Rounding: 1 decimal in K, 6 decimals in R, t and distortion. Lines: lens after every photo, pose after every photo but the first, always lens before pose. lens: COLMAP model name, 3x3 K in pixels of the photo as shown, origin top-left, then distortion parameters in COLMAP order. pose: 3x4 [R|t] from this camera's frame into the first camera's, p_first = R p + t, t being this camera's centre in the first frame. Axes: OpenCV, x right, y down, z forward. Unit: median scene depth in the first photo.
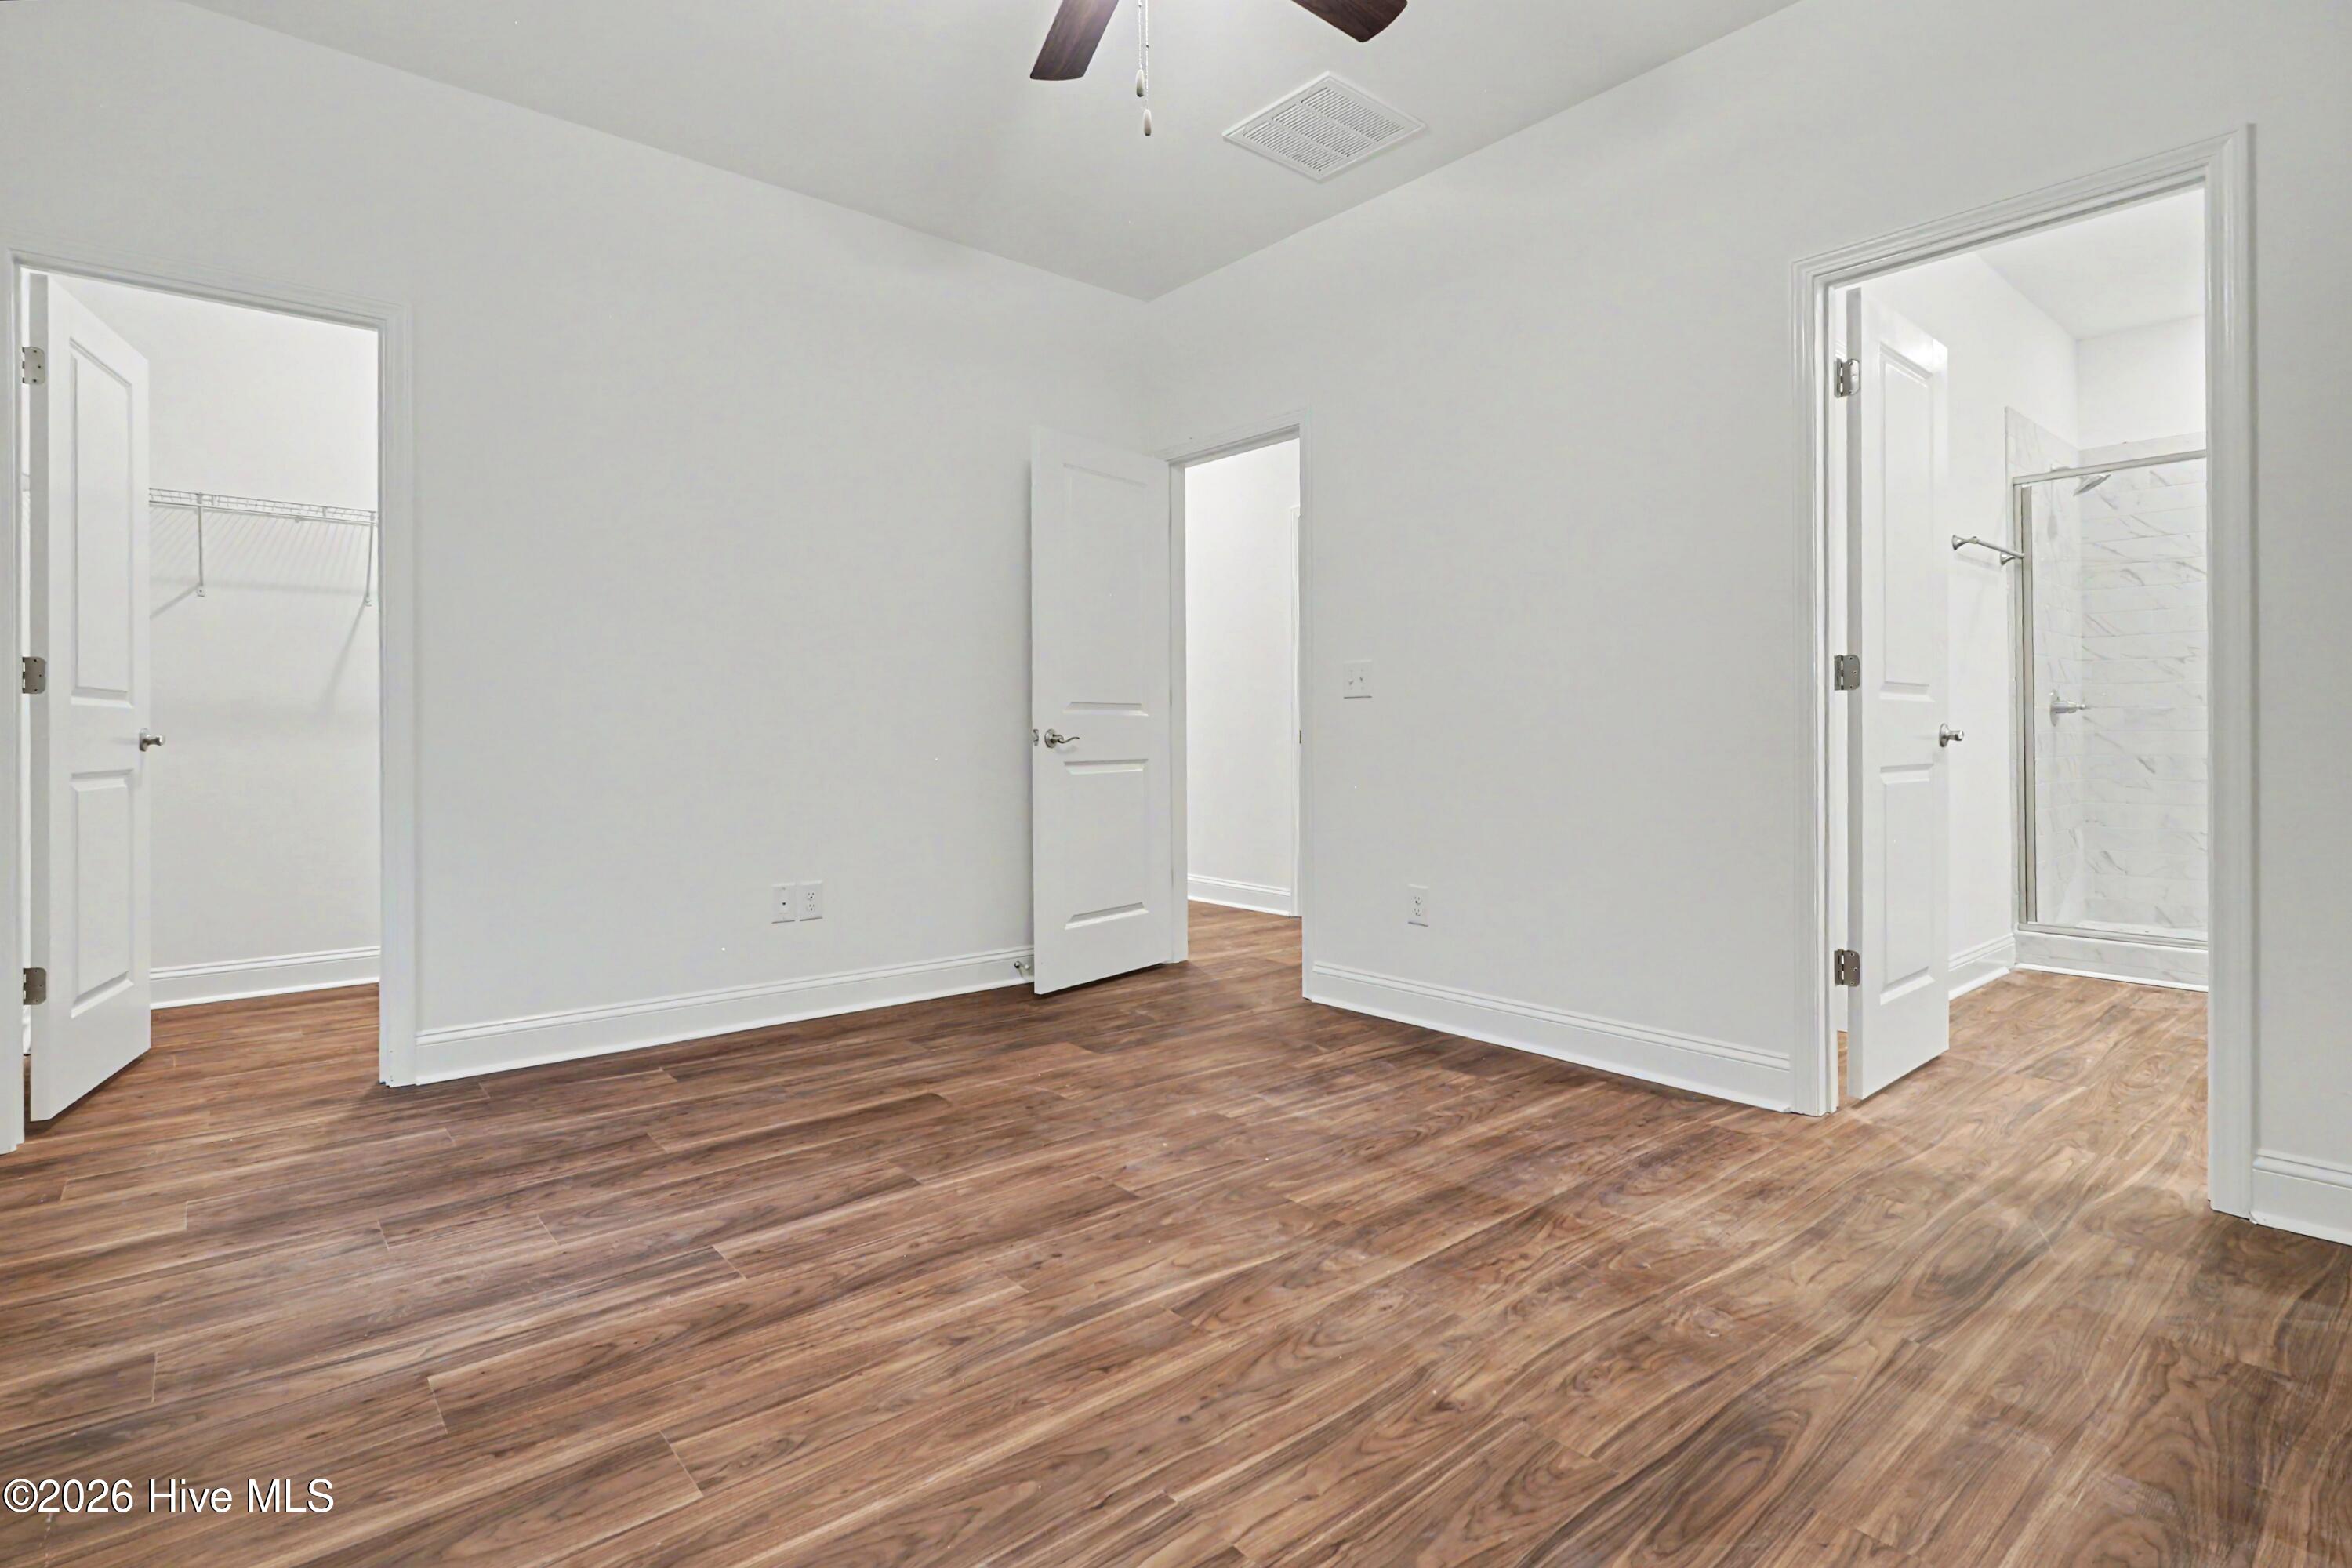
lens RADIAL K [[1159.2, 0, 1158.2], [0, 1159.2, 738.1], [0, 0, 1]] dist [0.000480, -0.000885]
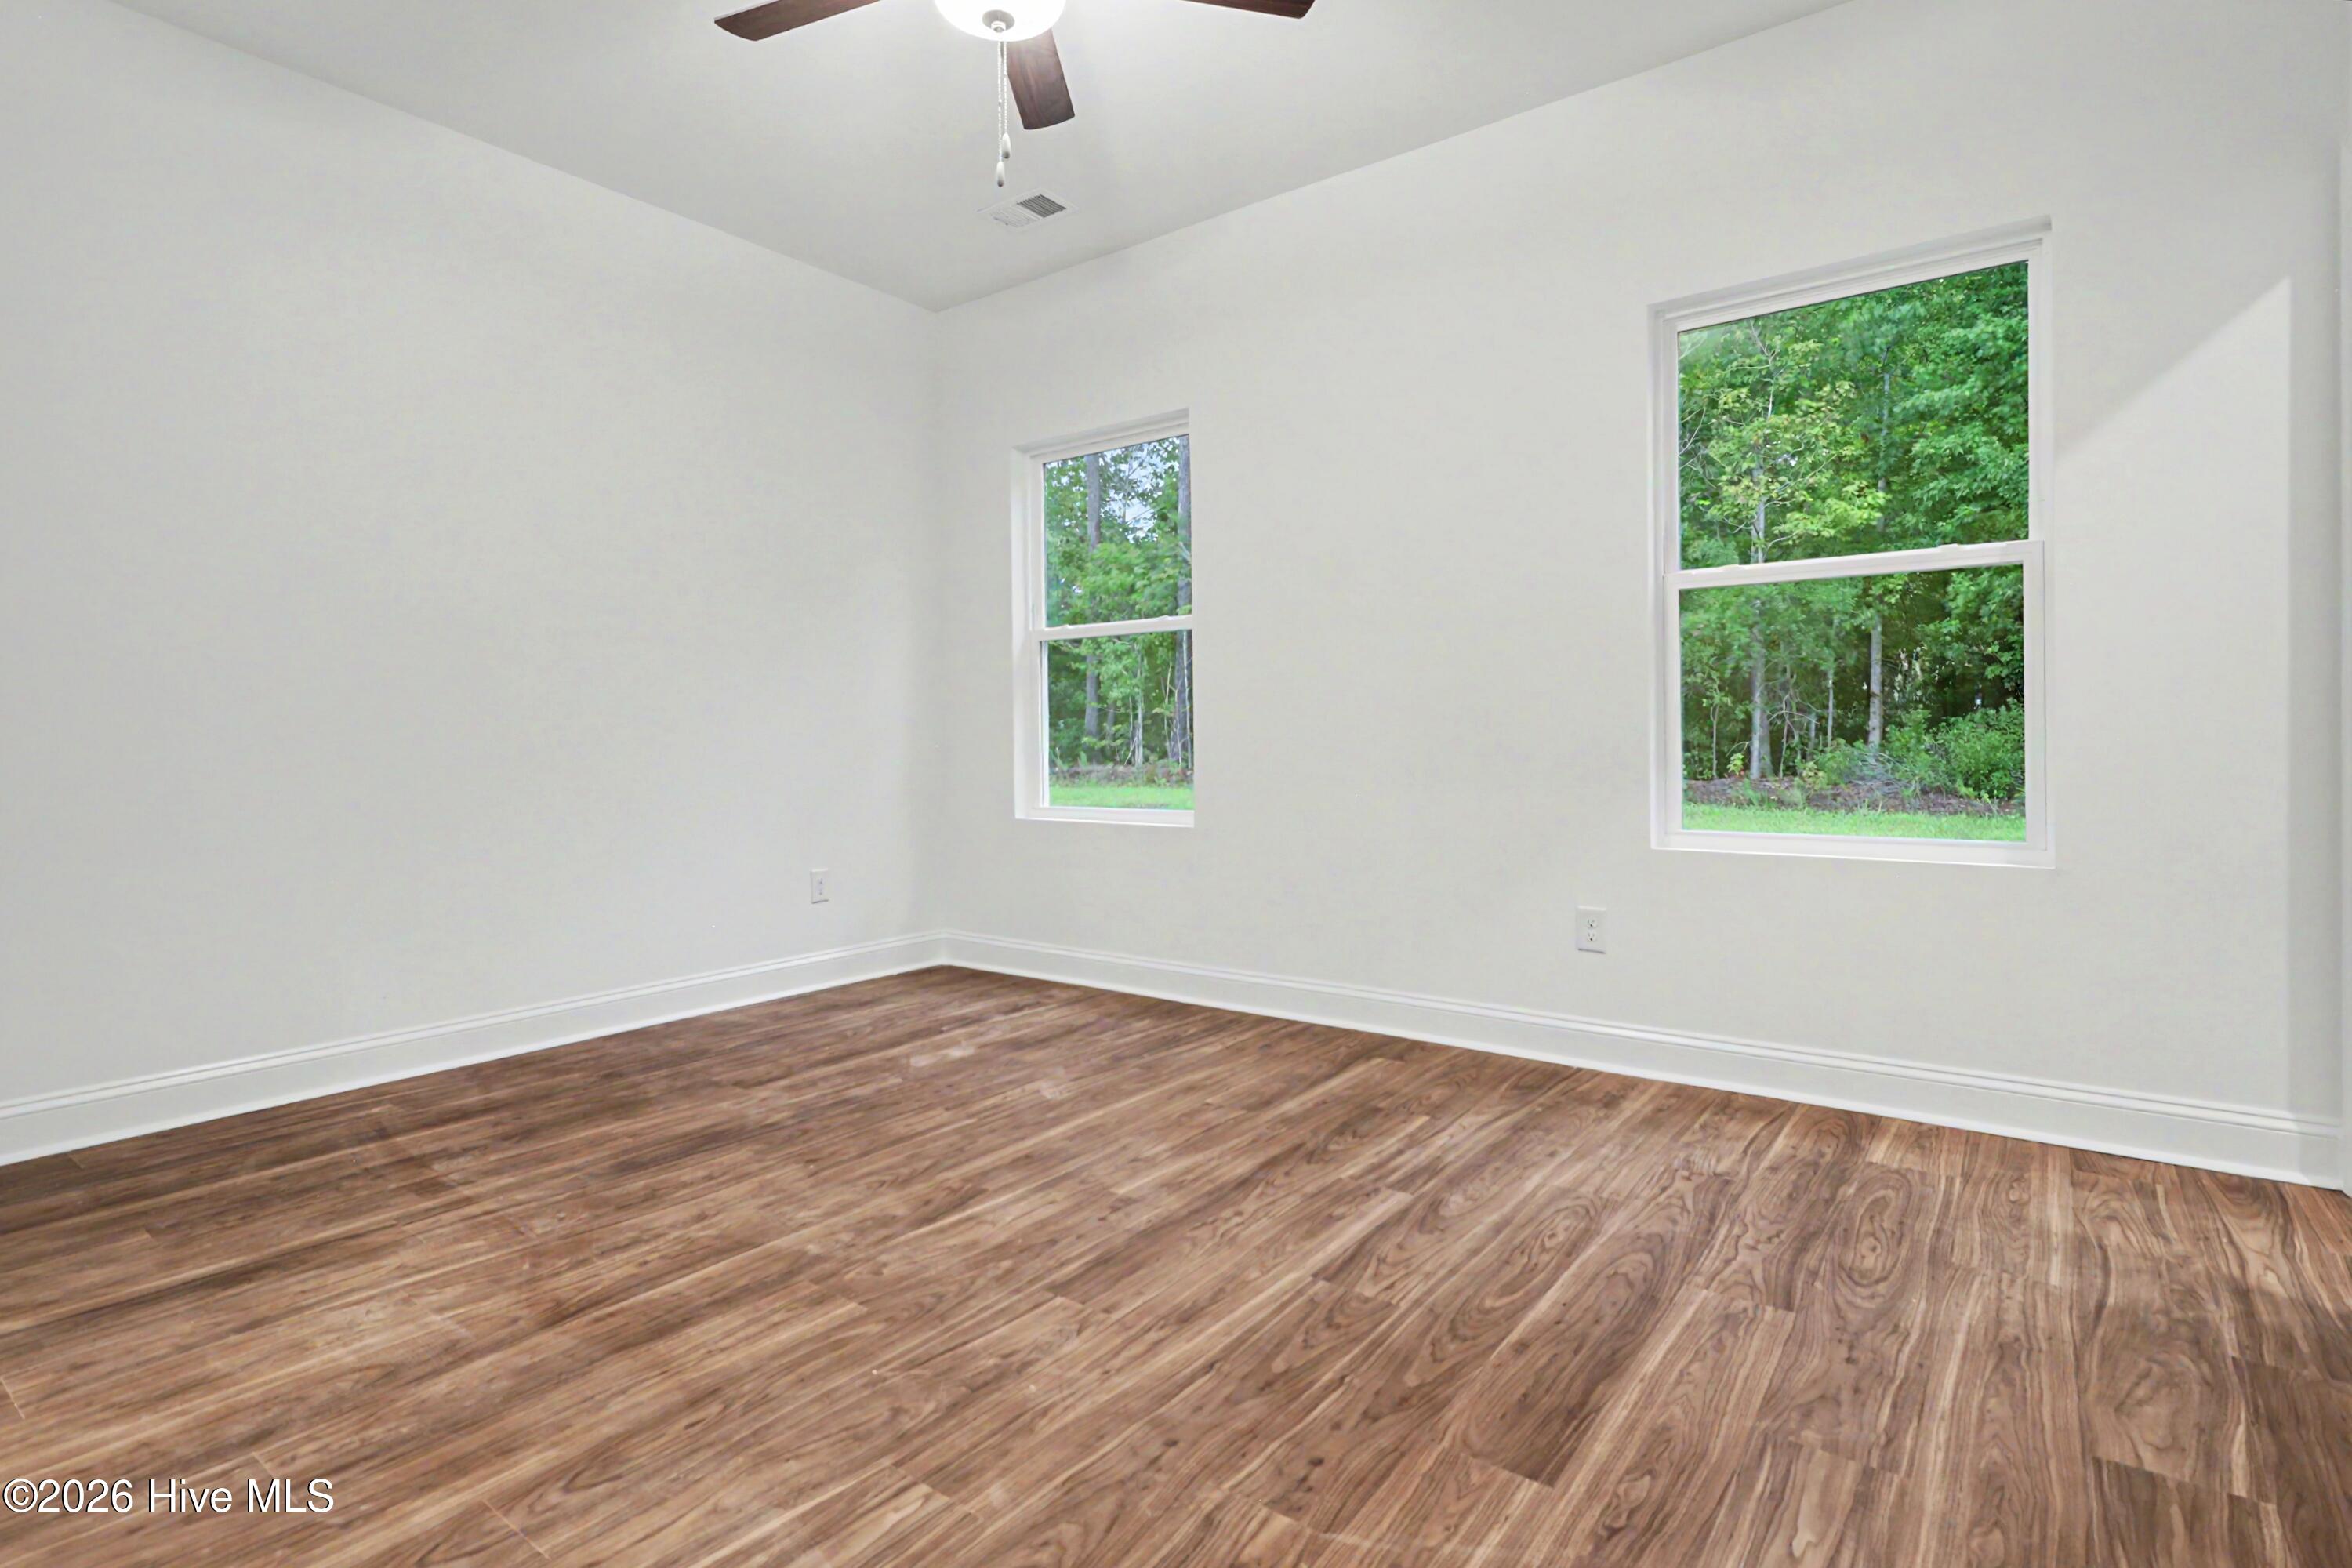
lens RADIAL K [[1159.2, 0, 1158.2], [0, 1159.2, 738.1], [0, 0, 1]] dist [0.000480, -0.000885]
pose [[-0.976124, 0.013583, -0.216789, 0.087613], [0.013360, 0.999908, 0.002492, -0.005432], [0.216803, -0.000464, -0.976215, 2.010283]]
